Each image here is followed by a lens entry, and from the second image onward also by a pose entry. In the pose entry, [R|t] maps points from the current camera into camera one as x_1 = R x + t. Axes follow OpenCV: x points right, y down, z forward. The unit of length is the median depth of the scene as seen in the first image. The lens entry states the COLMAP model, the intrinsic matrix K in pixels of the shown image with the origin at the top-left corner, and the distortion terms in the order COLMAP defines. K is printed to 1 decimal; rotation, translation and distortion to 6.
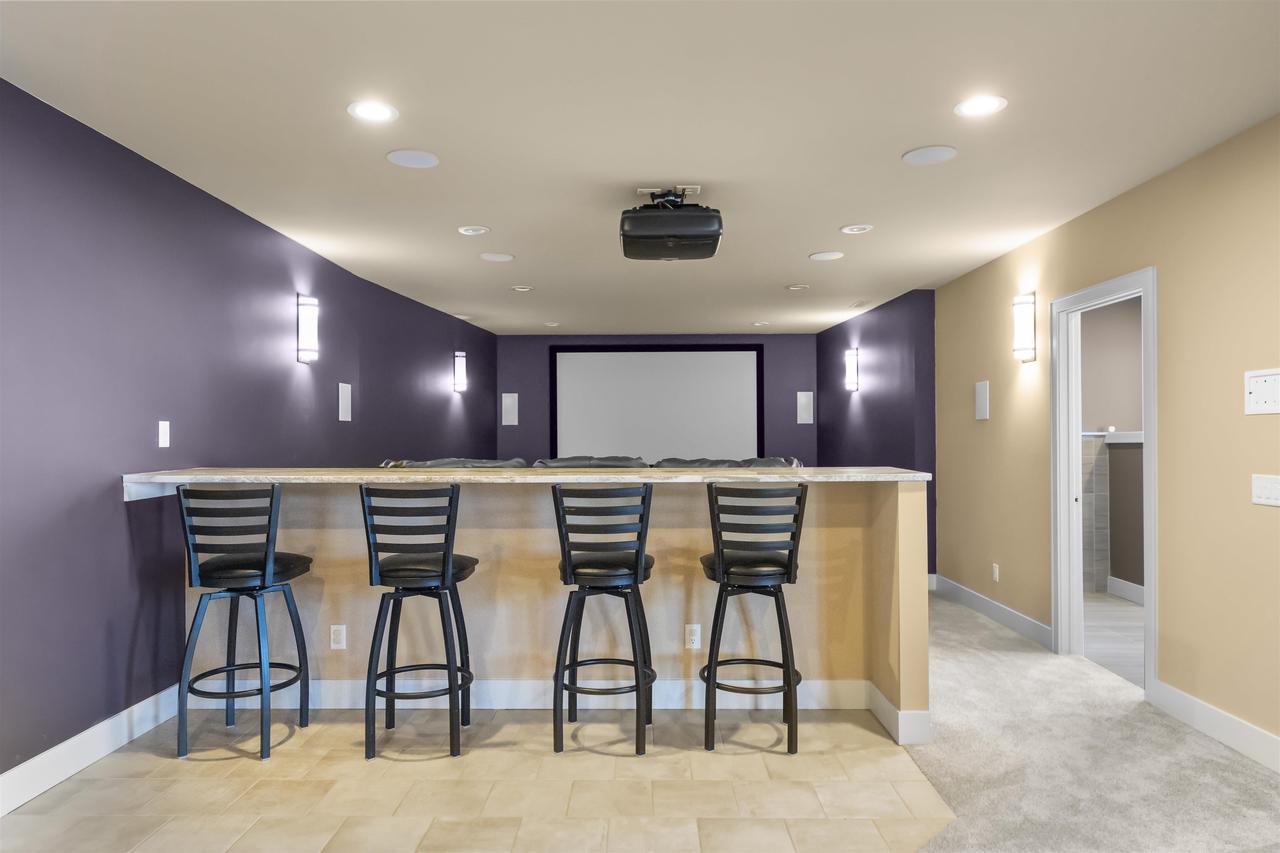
lens RADIAL K [[808.5, 0, 641.2], [0, 808.5, 427.4], [0, 0, 1]] dist [0.001390, 0.002176]
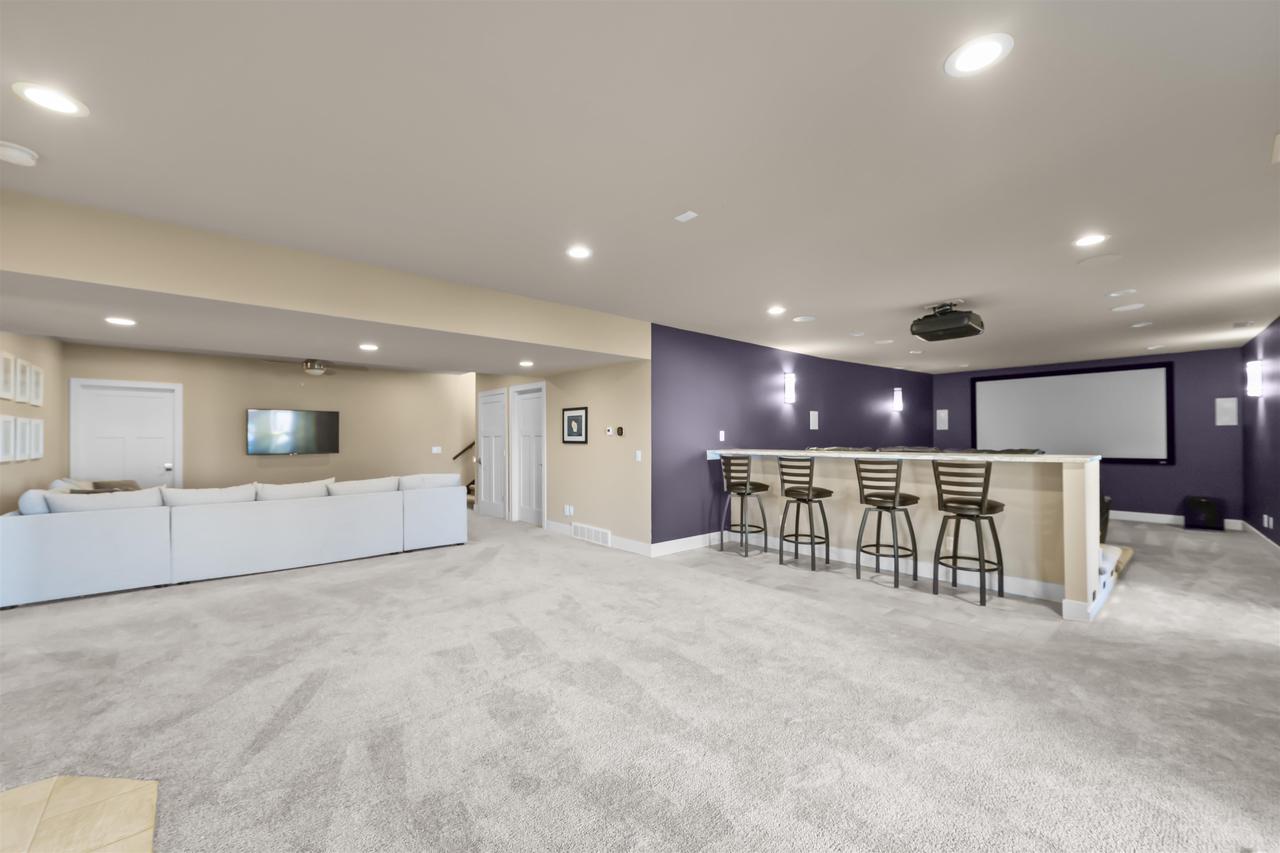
lens RADIAL K [[512.1, 0, 640.0], [0, 512.1, 431.6], [0, 0, 1]] dist [0.014510, -0.000083]
pose [[0.674533, -0.009463, -0.738184, 0.443887], [0.010125, 0.999942, -0.003566, -0.002806], [0.738175, -0.005069, 0.674590, -0.320764]]
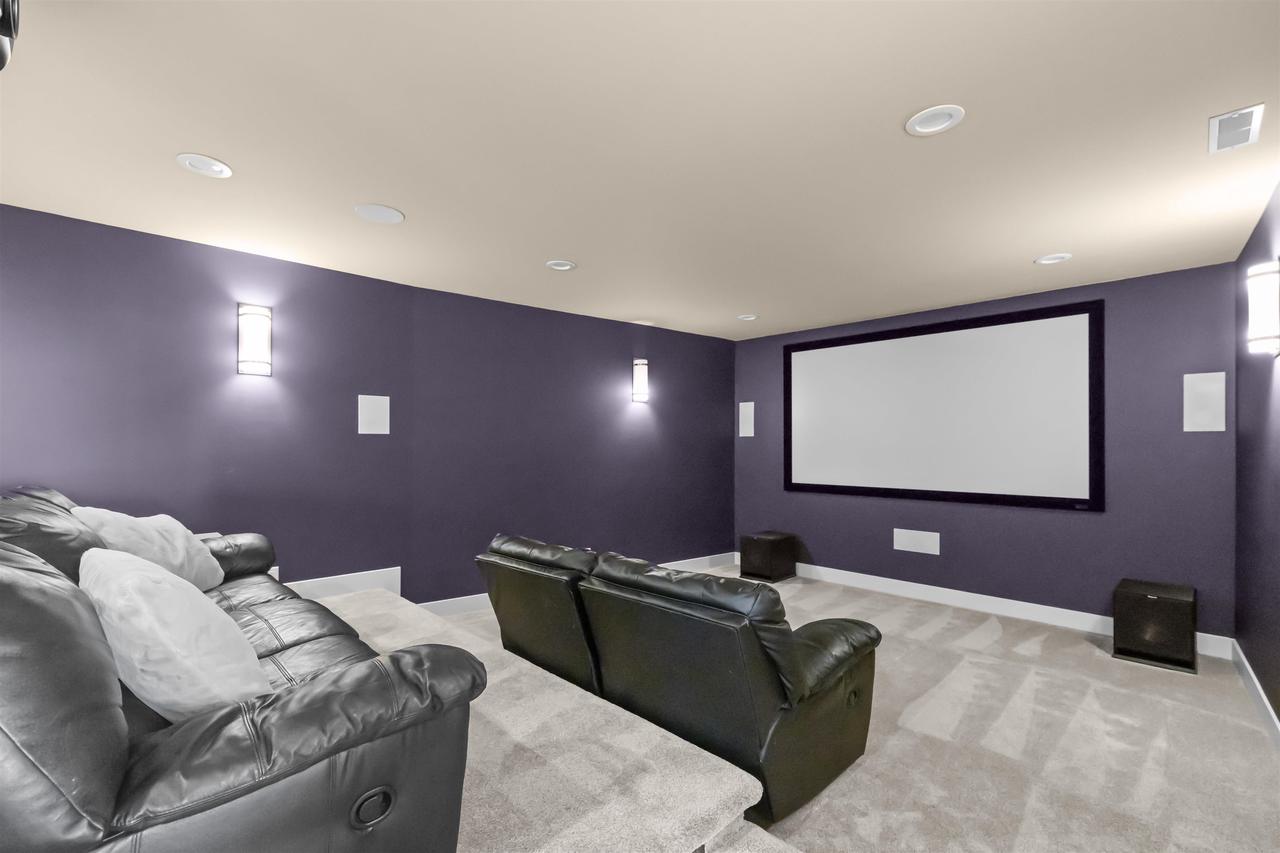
lens RADIAL K [[551.7, 0, 638.4], [0, 551.7, 438.5], [0, 0, 1]] dist [0.002640, 0.000536]
pose [[0.698572, -0.002587, -0.715535, 0.482887], [0.004581, 0.999989, 0.000857, -0.003442], [0.715525, -0.003877, 0.698577, 1.108250]]
